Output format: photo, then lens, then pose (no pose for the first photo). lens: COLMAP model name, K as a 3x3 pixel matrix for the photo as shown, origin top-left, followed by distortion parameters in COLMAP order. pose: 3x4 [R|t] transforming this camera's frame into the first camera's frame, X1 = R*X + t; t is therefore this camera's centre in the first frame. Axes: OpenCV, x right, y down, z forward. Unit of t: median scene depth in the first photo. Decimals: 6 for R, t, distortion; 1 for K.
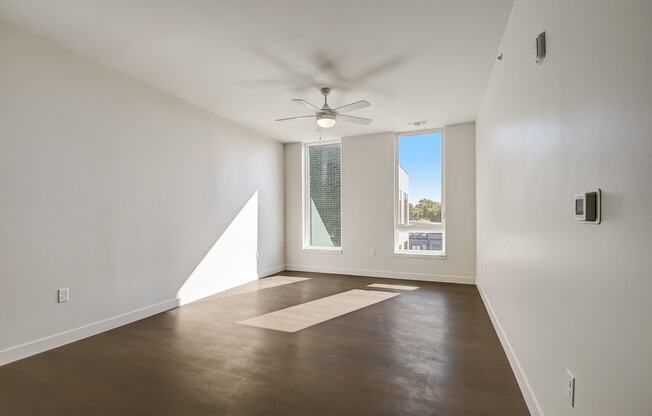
lens RADIAL K [[302.7, 0, 339.2], [0, 302.7, 216.1], [0, 0, 1]] dist [-0.002263, -0.000752]
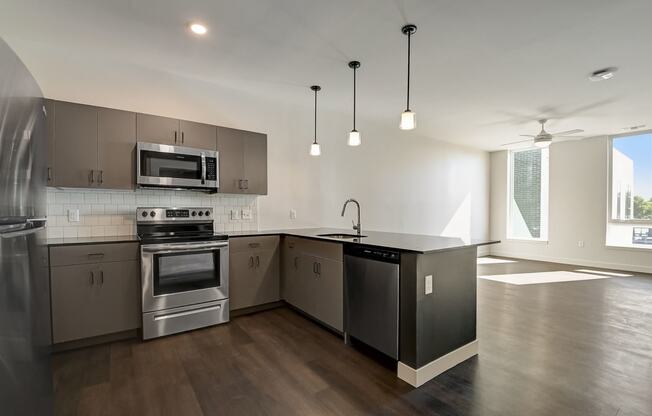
lens RADIAL K [[302.7, 0, 339.2], [0, 302.7, 216.1], [0, 0, 1]] dist [-0.002263, -0.000752]
pose [[0.855977, 0.006098, -0.516978, -0.075958], [0.005244, 0.999777, 0.020476, -0.007542], [0.516987, -0.020238, 0.855754, -0.412991]]
